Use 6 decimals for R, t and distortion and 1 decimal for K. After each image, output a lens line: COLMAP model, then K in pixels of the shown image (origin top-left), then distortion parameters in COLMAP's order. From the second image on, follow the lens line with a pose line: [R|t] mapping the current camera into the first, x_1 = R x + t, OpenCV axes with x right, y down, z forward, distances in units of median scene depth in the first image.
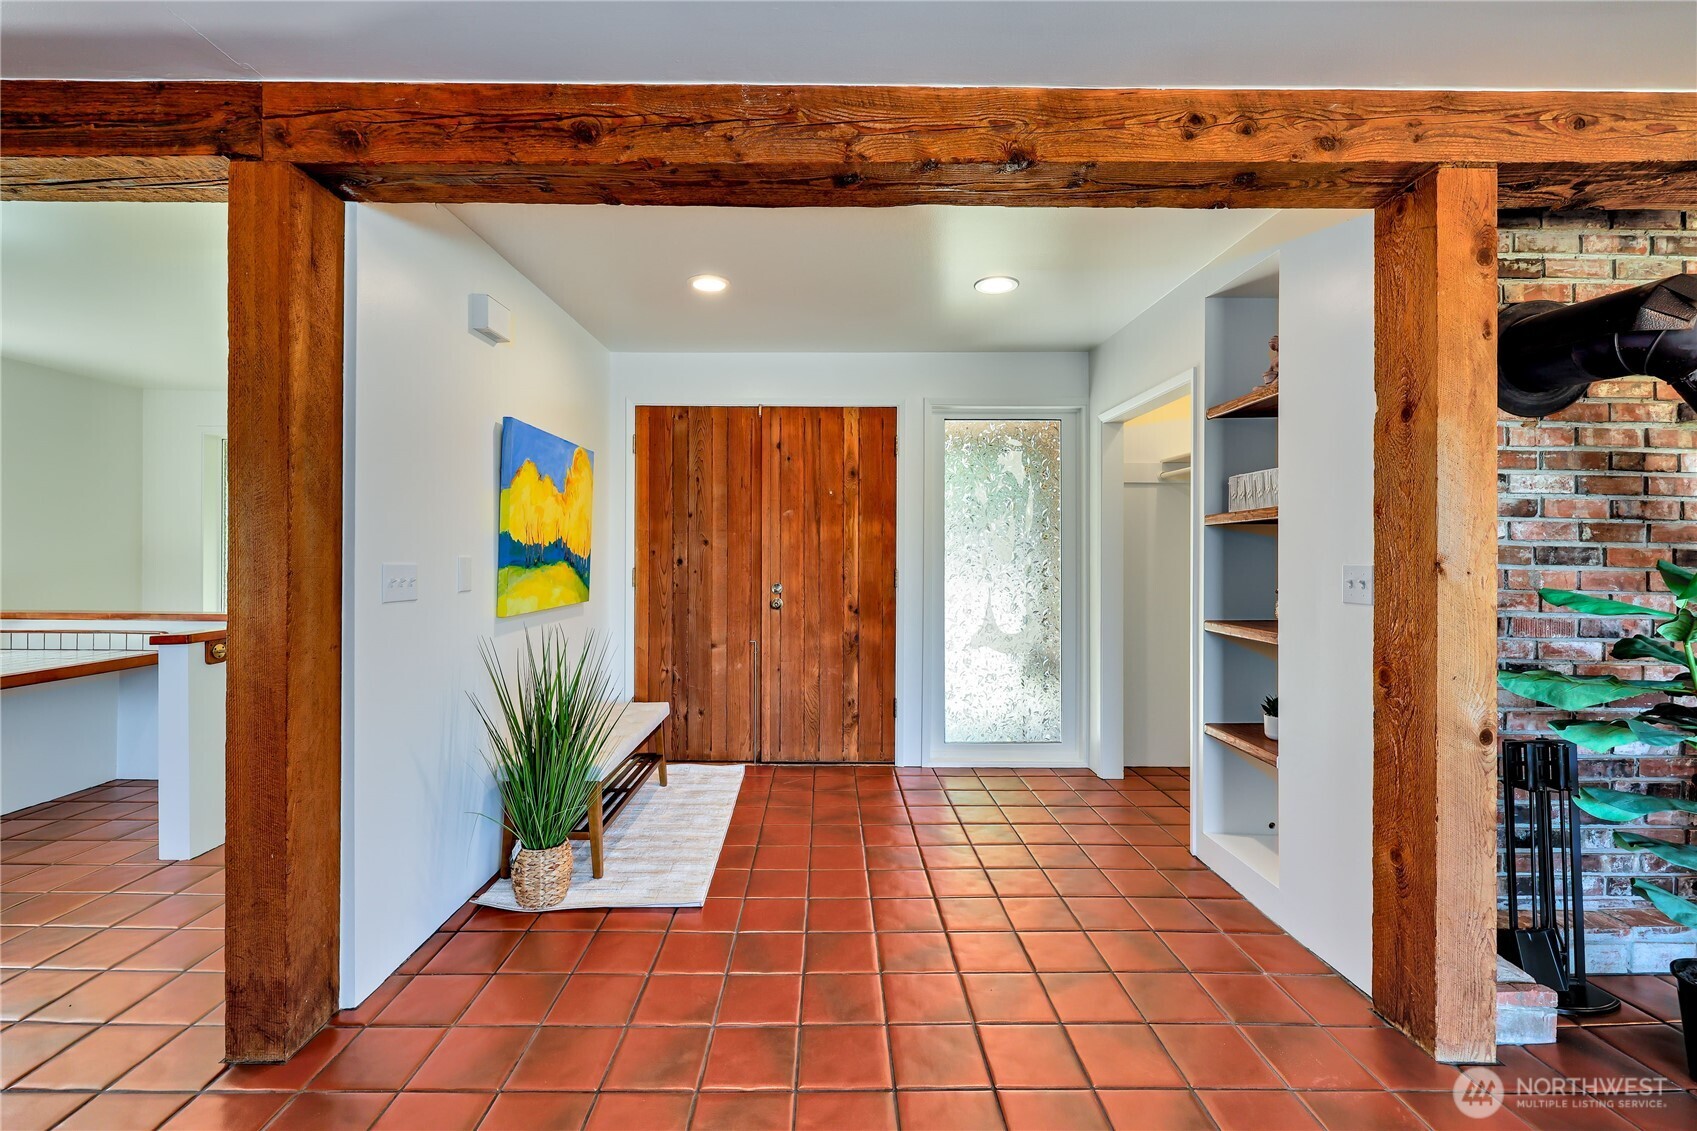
lens RADIAL K [[715.8, 0, 848.5], [0, 715.8, 565.5], [0, 0, 1]] dist [-0.000603, -0.000134]
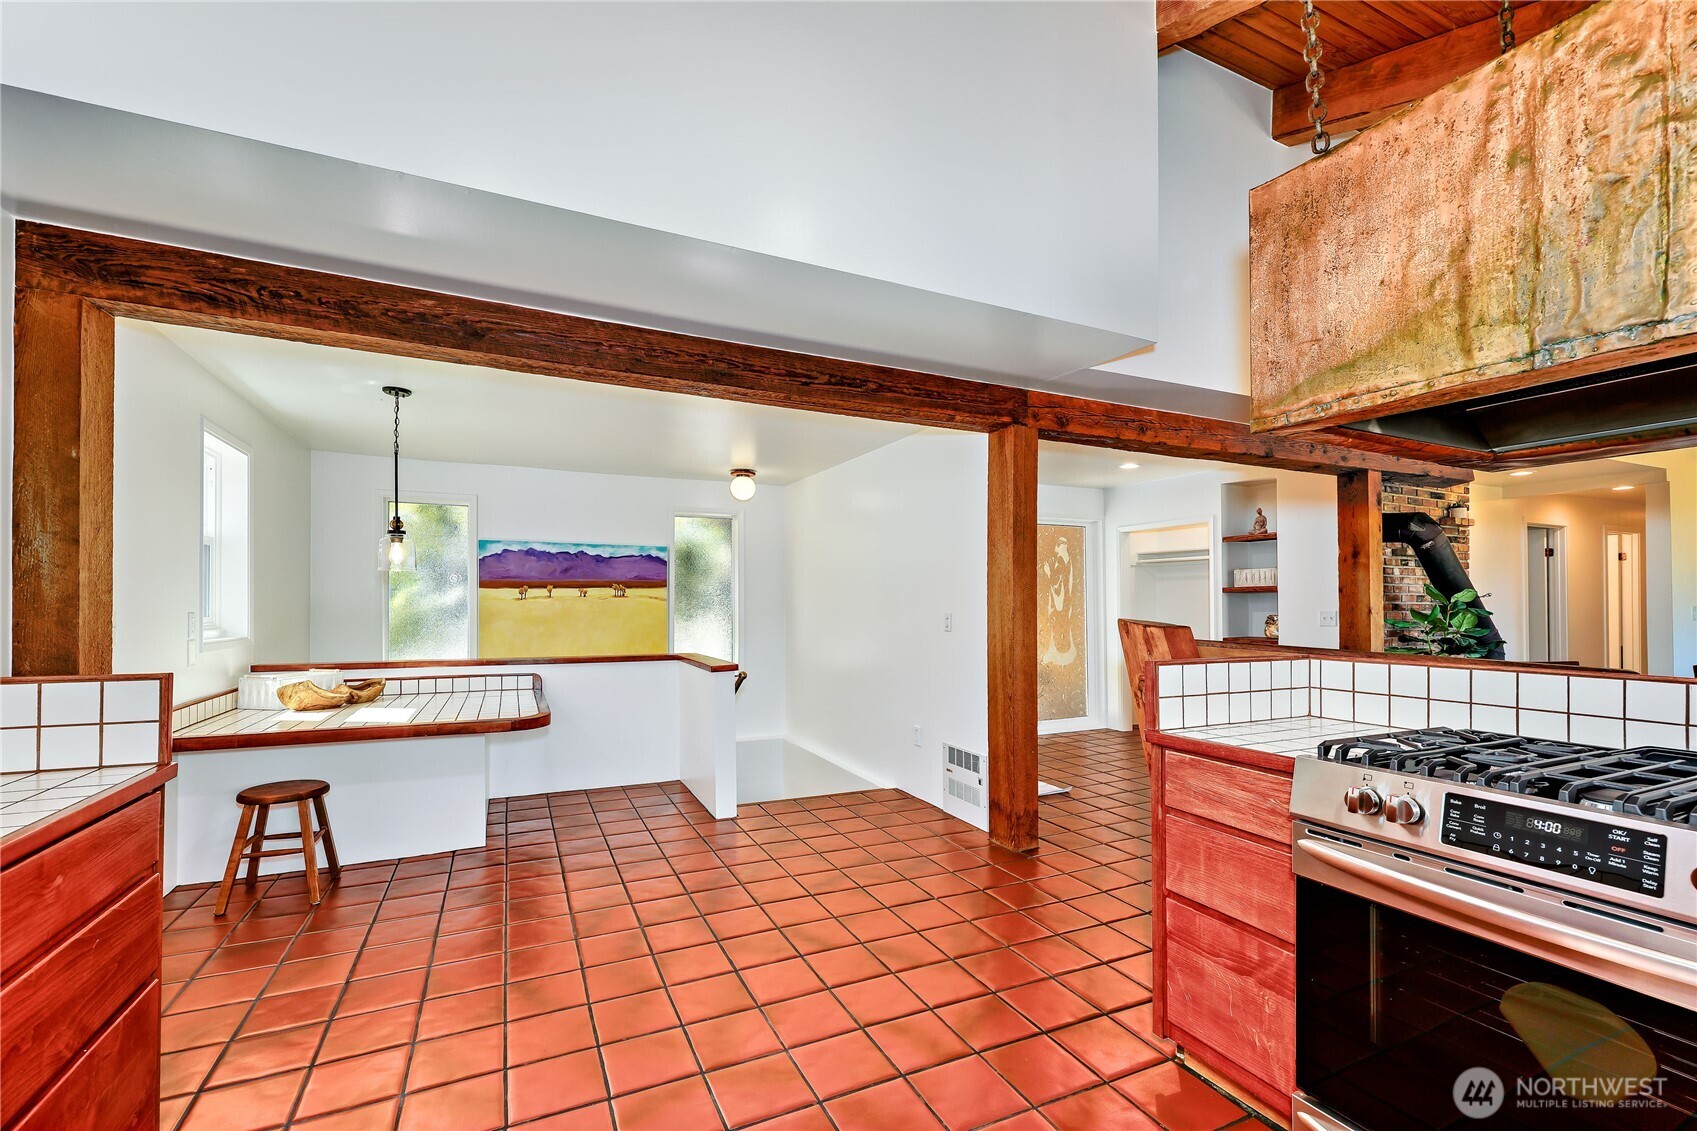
lens RADIAL K [[713.8, 0, 846.9], [0, 713.8, 603.6], [0, 0, 1]] dist [0.000547, 0.000030]
pose [[0.914472, -0.001624, 0.404645, -2.069814], [0.007957, 0.999871, -0.013971, -0.009003], [-0.404570, 0.015995, 0.914367, -0.688774]]
